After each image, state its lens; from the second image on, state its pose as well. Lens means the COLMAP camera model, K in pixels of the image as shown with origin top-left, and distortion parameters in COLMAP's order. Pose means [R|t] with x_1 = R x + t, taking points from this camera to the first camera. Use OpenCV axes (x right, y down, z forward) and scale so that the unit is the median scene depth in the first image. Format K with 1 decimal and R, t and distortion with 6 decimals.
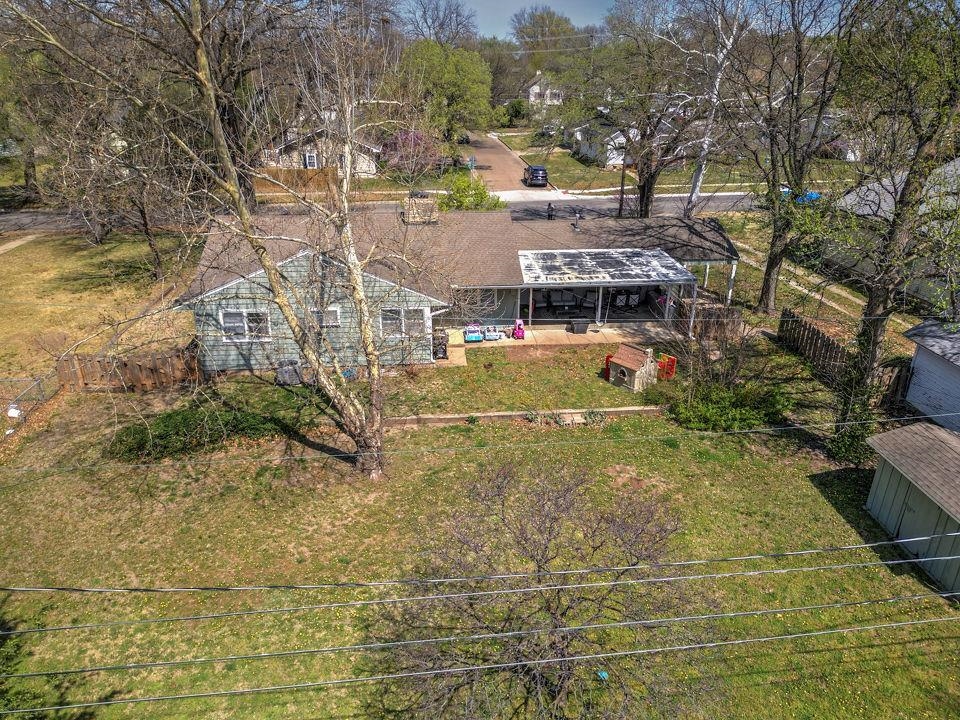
lens RADIAL K [[679.4, 0, 484.2], [0, 679.4, 359.3], [0, 0, 1]] dist [0.071901, -0.088333]
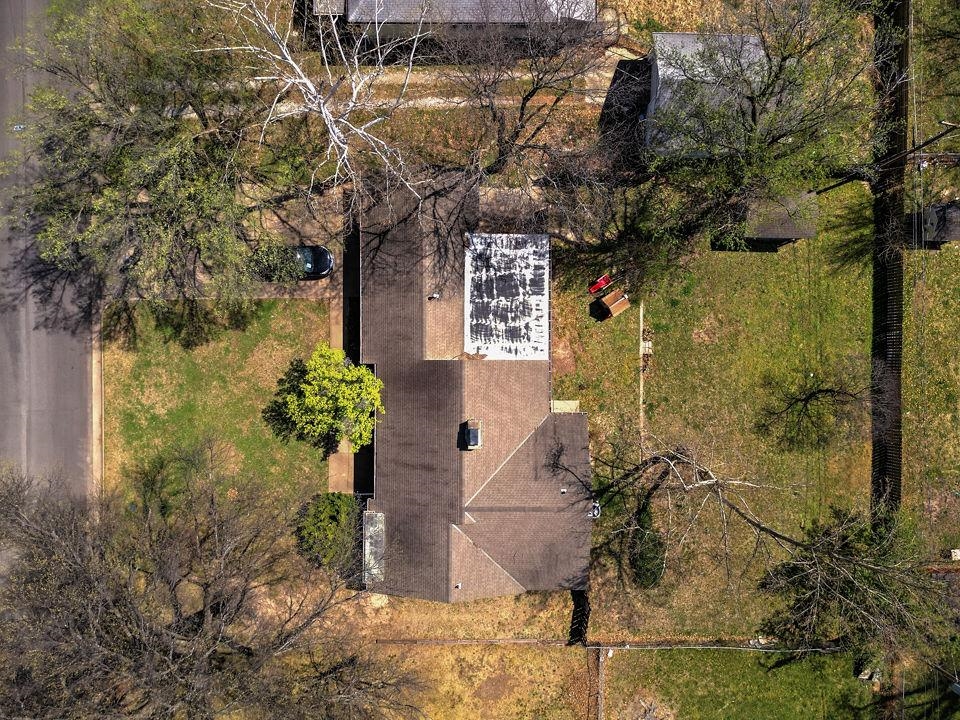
lens RADIAL K [[679.4, 0, 484.2], [0, 679.4, 359.3], [0, 0, 1]] dist [0.071901, -0.088333]
pose [[0.103580, -0.994423, -0.019849, 0.072298], [0.378813, 0.020989, 0.925235, -1.415553], [-0.919658, -0.103355, 0.378875, 0.561758]]
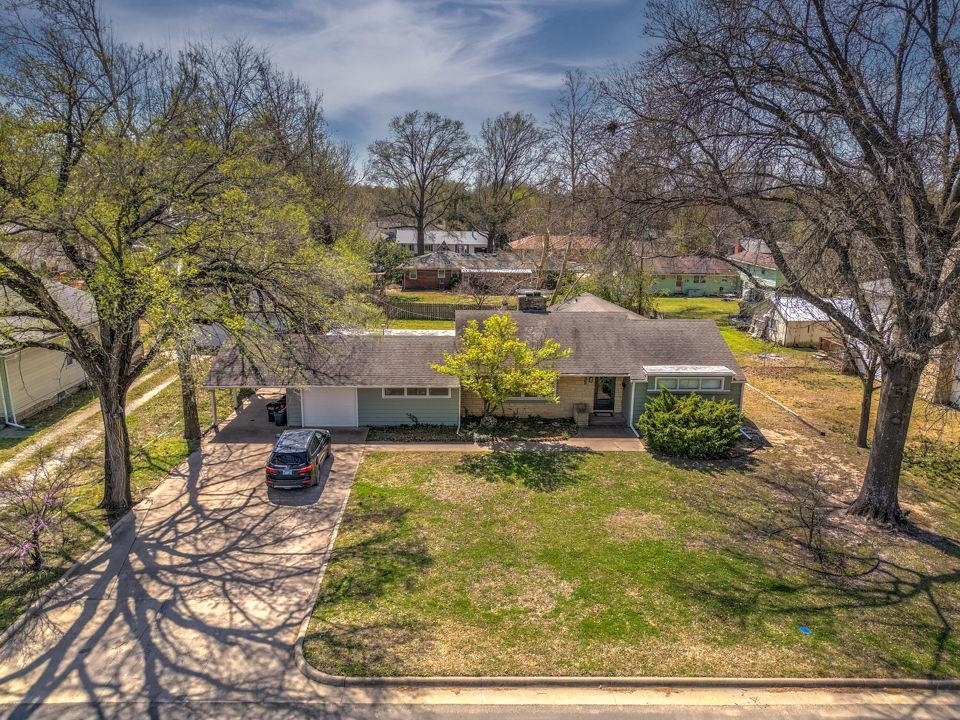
lens RADIAL K [[679.4, 0, 484.2], [0, 679.4, 359.3], [0, 0, 1]] dist [0.071901, -0.088333]
pose [[-0.997498, -0.039708, 0.058489, -0.087232], [0.002935, 0.803374, 0.595467, -0.903551], [-0.070634, 0.594149, -0.801247, 2.131817]]
